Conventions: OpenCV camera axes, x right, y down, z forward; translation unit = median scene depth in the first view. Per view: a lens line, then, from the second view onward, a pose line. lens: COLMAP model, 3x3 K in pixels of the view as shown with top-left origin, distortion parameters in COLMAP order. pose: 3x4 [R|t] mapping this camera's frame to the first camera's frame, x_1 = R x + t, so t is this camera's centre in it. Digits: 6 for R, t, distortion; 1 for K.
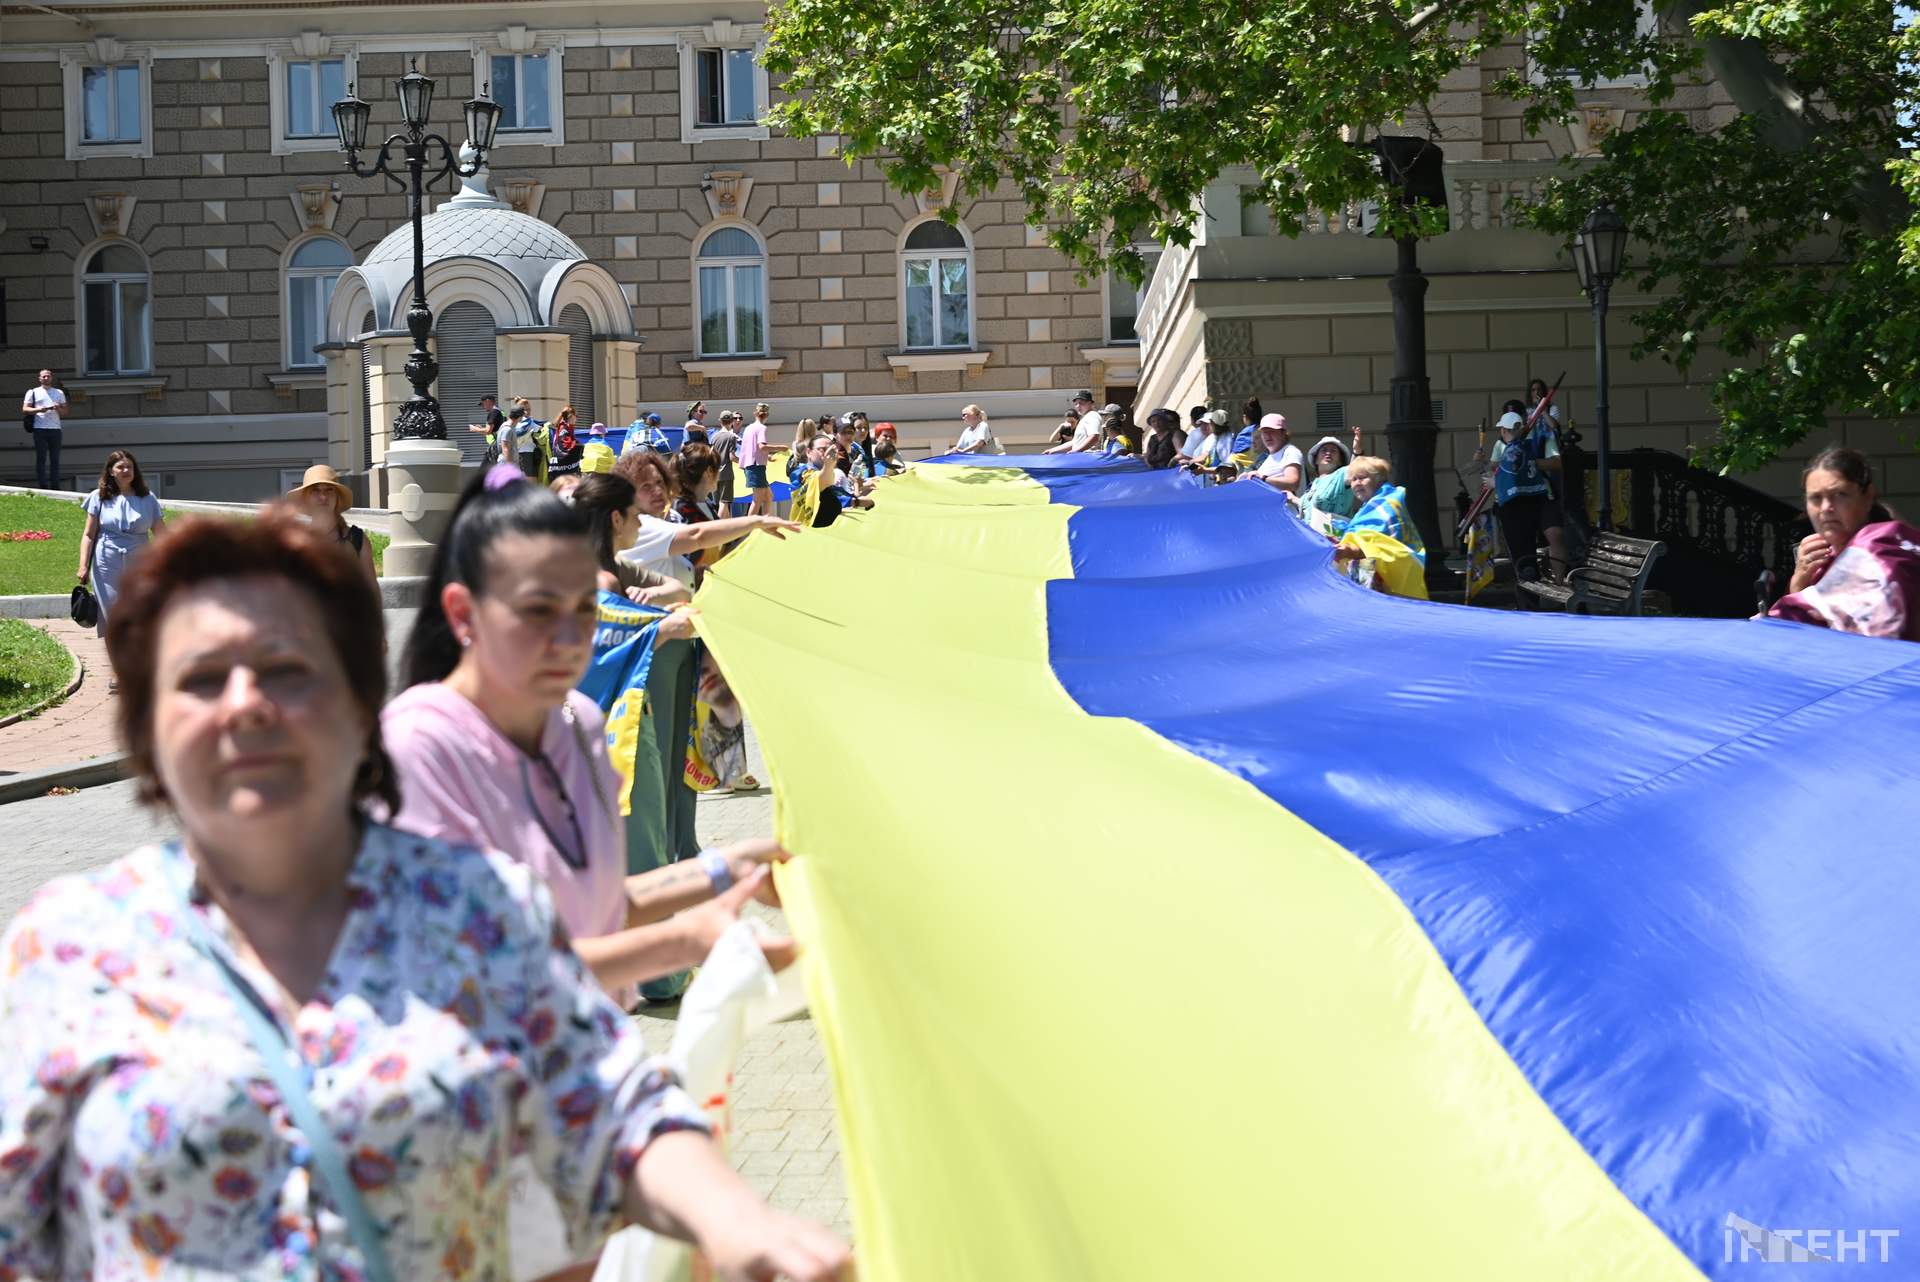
lens RADIAL K [[3944.6, 0, 960.0], [0, 3944.6, 641.0], [0, 0, 1]] dist [0.035653, 0.121601]
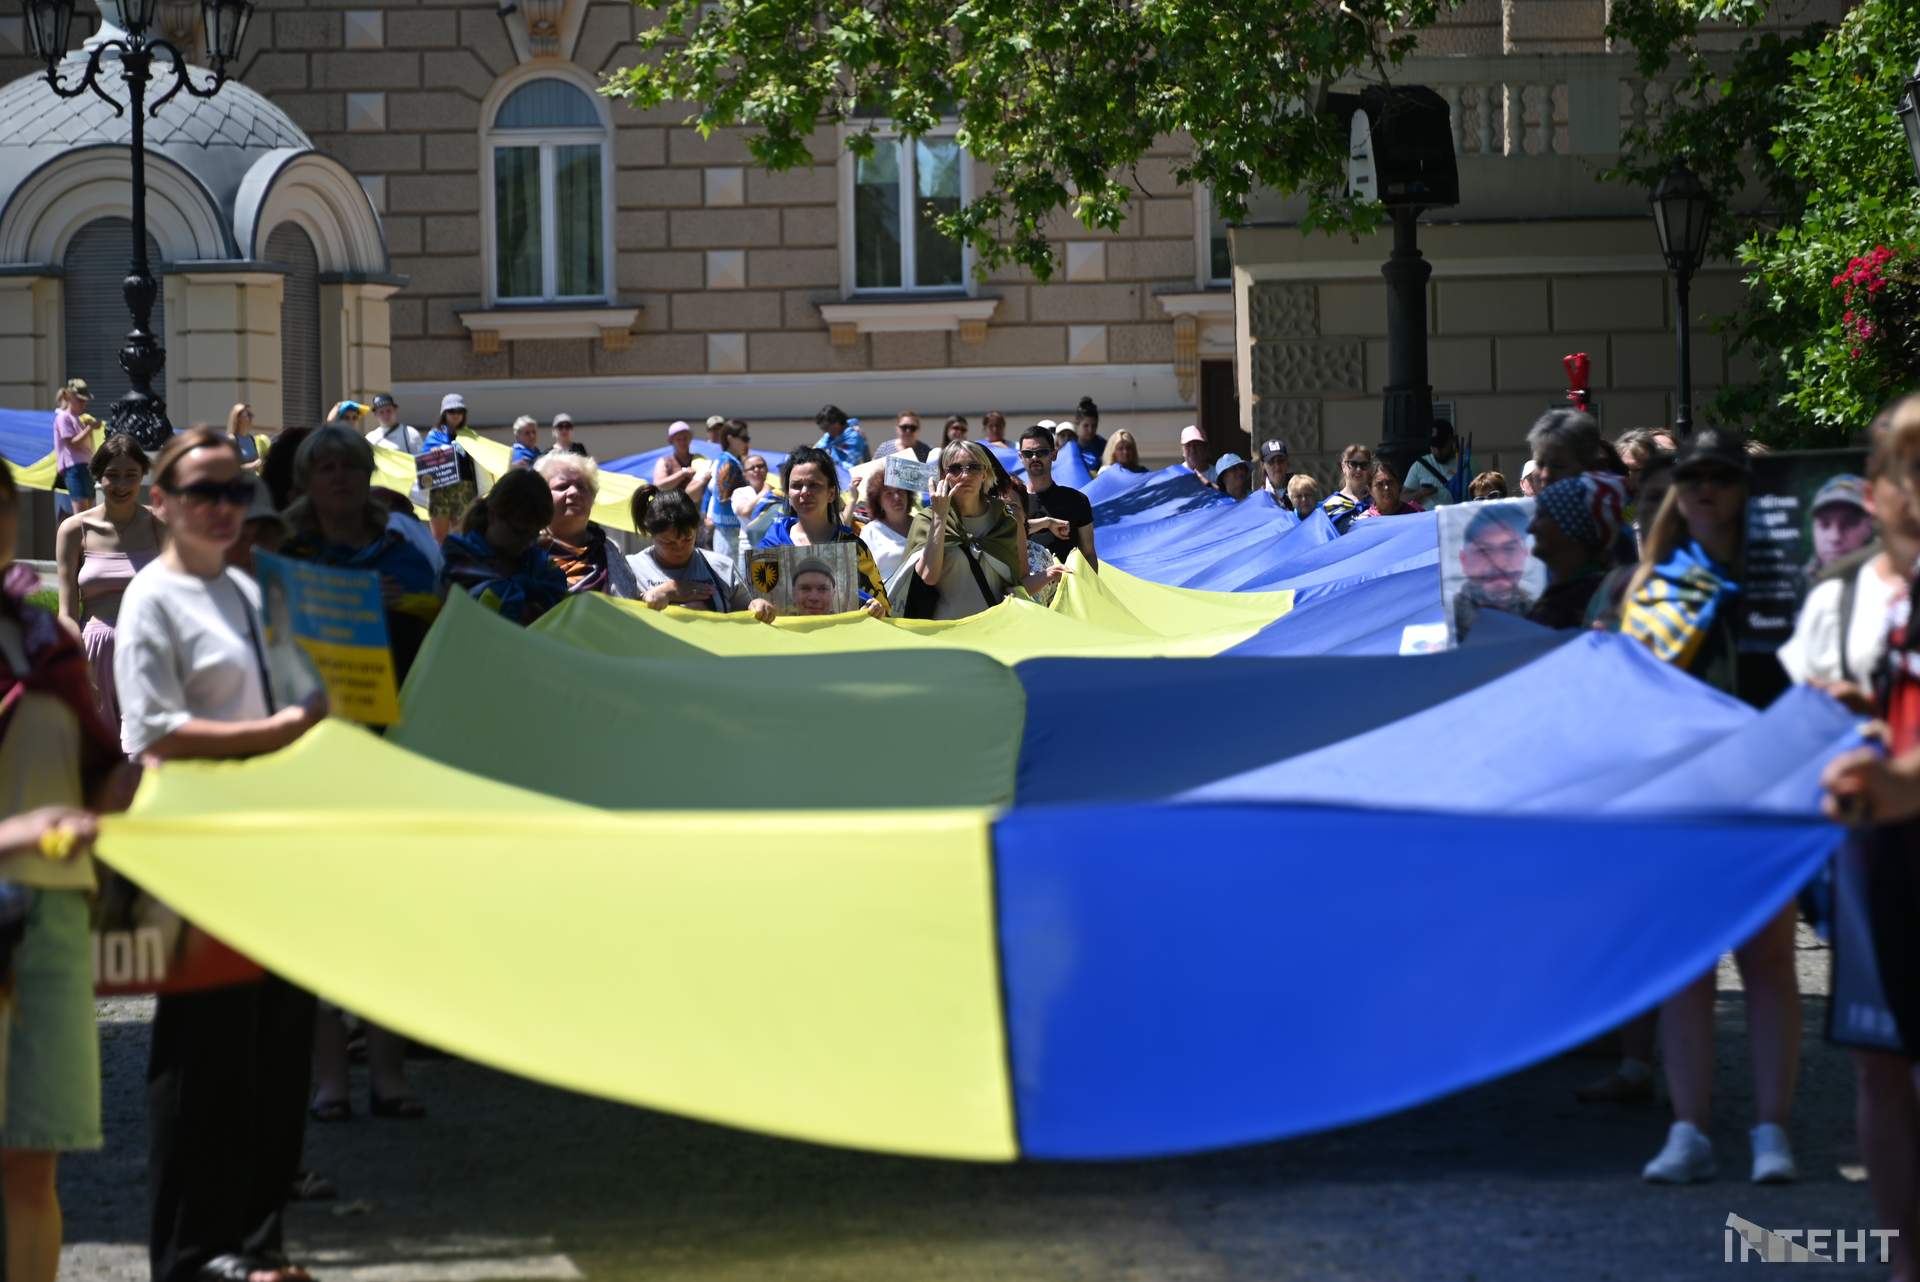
lens RADIAL K [[4495.2, 0, 960.0], [0, 4495.2, 641.0], [0, 0, 1]] dist [-0.053933, -0.673399]
pose [[0.999524, 0.006699, 0.030121, -0.015691], [-0.006372, 0.999920, -0.010932, -0.014565], [-0.030192, 0.010735, 0.999486, 0.310337]]
